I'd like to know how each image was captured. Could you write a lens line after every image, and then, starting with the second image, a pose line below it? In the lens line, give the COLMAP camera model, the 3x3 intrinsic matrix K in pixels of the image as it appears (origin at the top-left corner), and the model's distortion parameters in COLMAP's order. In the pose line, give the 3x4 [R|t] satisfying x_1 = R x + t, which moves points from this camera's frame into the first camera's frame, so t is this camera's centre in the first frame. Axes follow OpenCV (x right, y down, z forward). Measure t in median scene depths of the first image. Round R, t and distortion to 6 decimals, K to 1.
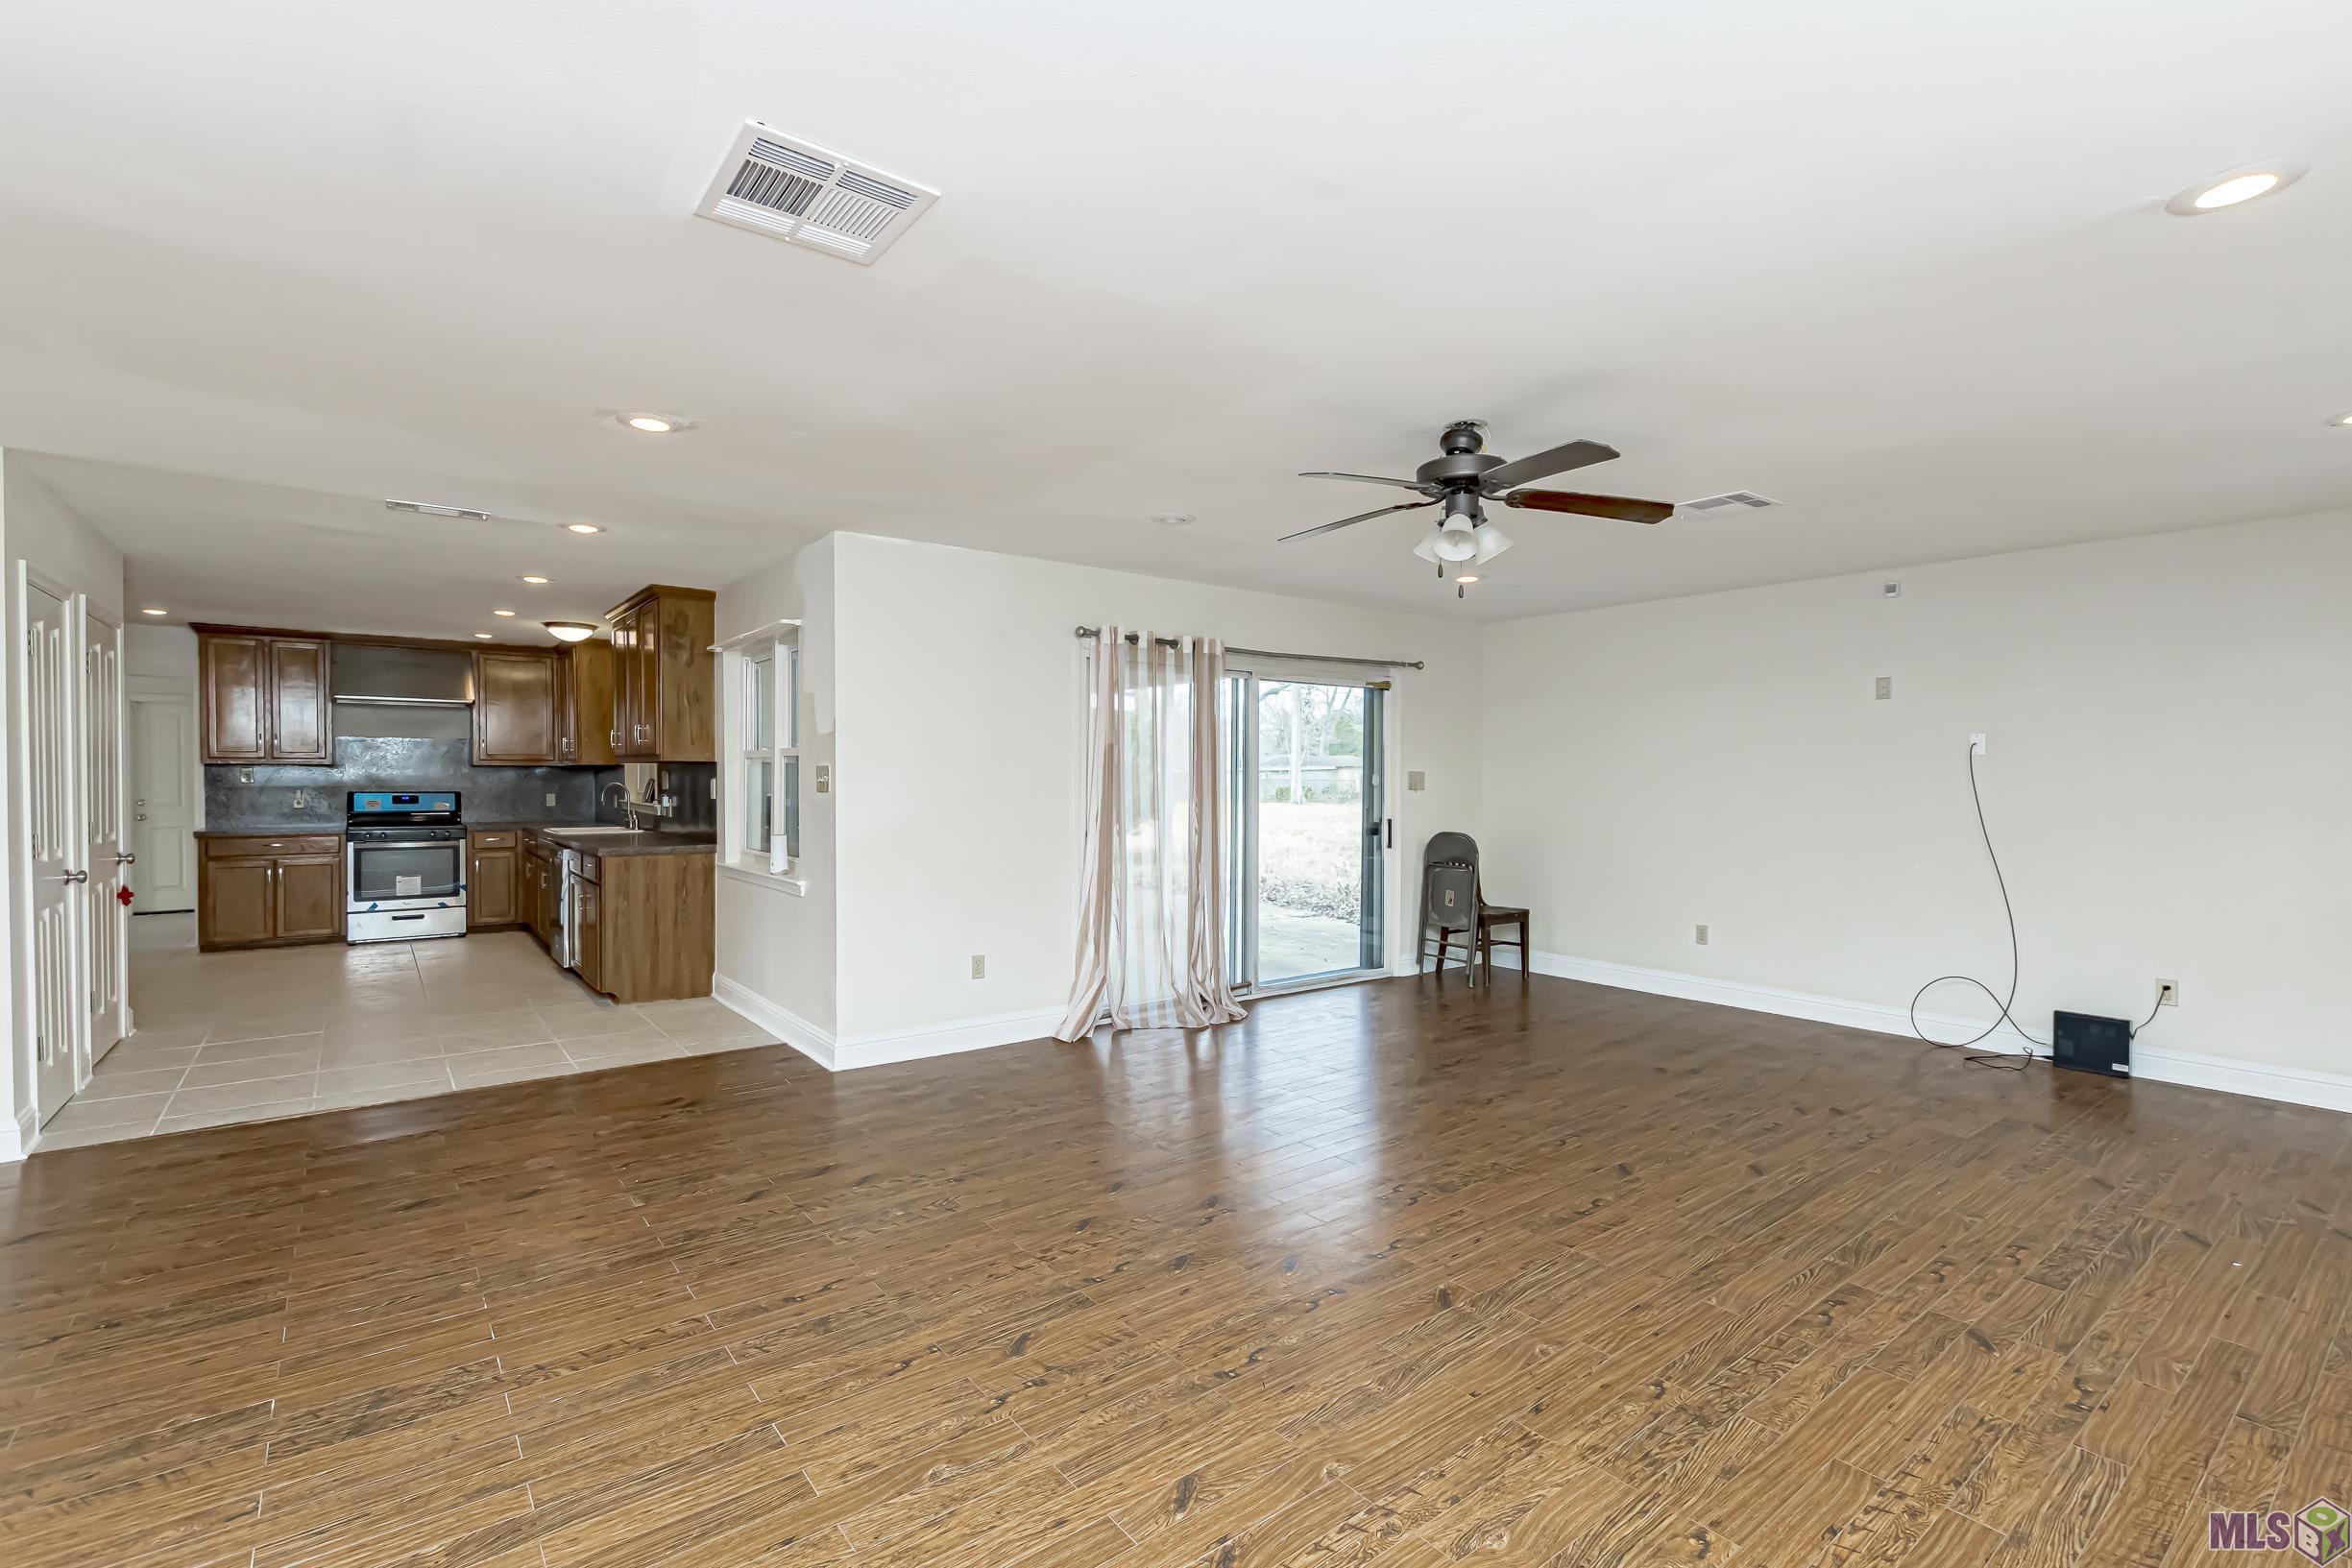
lens RADIAL K [[1076.7, 0, 1247.3], [0, 1076.7, 776.5], [0, 0, 1]] dist [-0.001392, -0.000125]
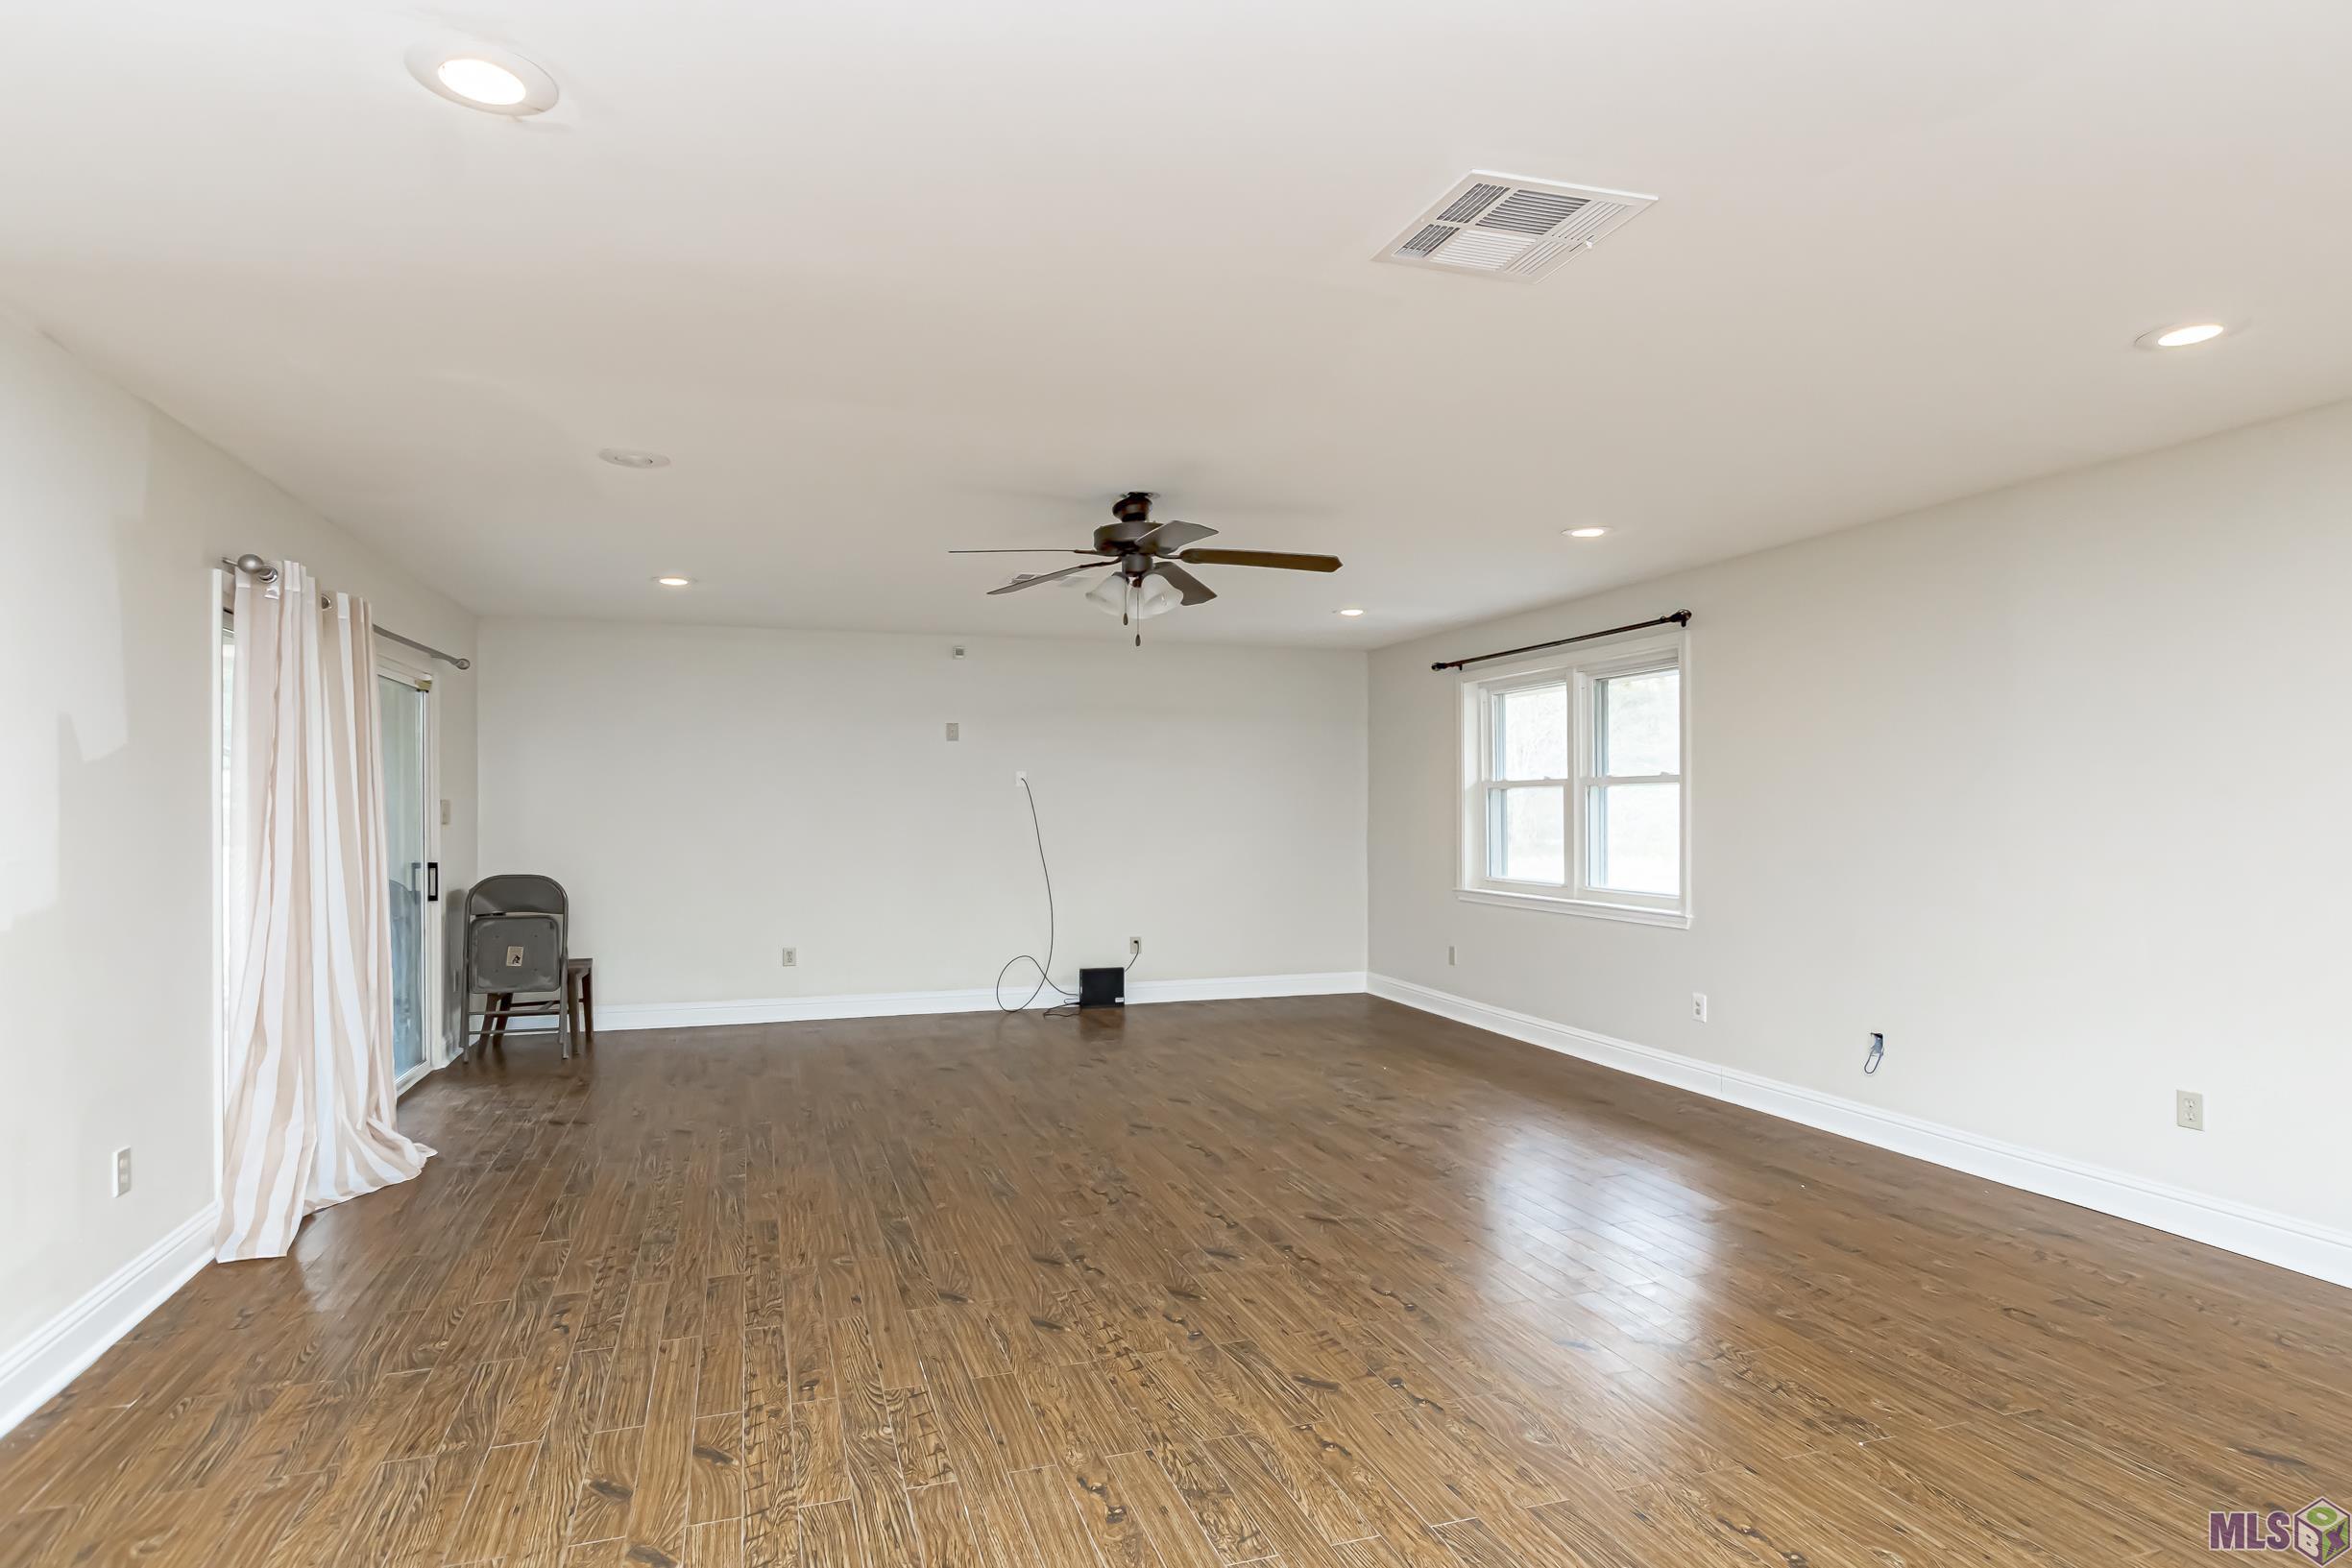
lens RADIAL K [[1081.3, 0, 1176.0], [0, 1081.3, 784.0], [0, 0, 1]] dist [-0.003468, -0.000544]
pose [[0.422508, 0.011321, 0.906289, -0.584628], [0.005615, 0.999870, -0.015108, -0.003191], [-0.906342, 0.011472, 0.422389, 0.346796]]
